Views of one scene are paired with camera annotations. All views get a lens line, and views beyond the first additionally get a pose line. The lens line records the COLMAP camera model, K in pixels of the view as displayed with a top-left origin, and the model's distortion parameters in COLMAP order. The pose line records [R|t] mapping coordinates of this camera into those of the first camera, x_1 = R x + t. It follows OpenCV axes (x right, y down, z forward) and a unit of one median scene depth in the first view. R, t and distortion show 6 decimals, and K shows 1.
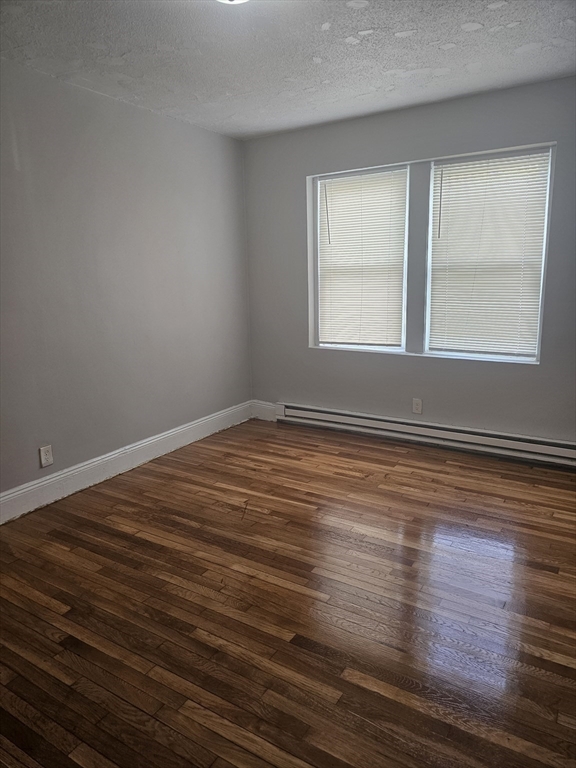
lens RADIAL K [[514.1, 0, 287.6], [0, 514.1, 383.7], [0, 0, 1]] dist [0.022696, -0.017727]
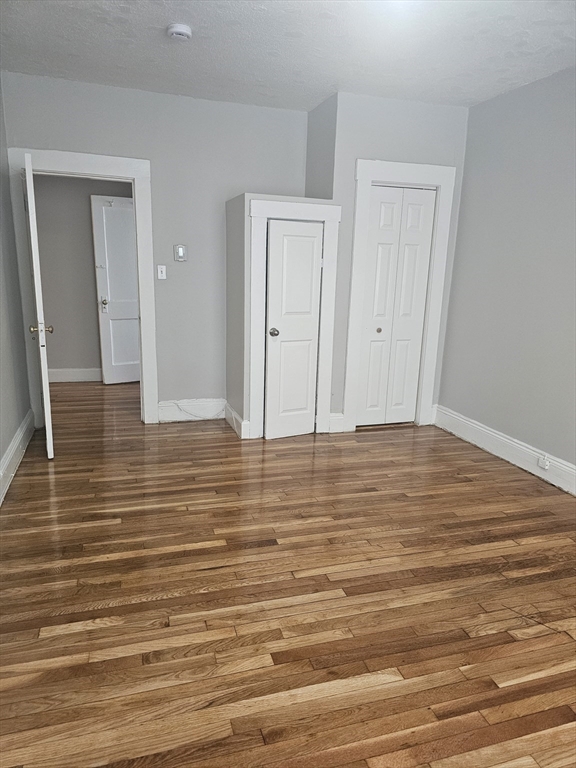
lens RADIAL K [[514.1, 0, 284.5], [0, 514.1, 384.6], [0, 0, 1]] dist [0.022696, -0.017727]
pose [[-0.650404, 0.175017, -0.739151, 0.661527], [-0.182280, 0.908698, 0.375557, -0.257455], [0.737393, 0.378996, -0.559118, 1.203019]]
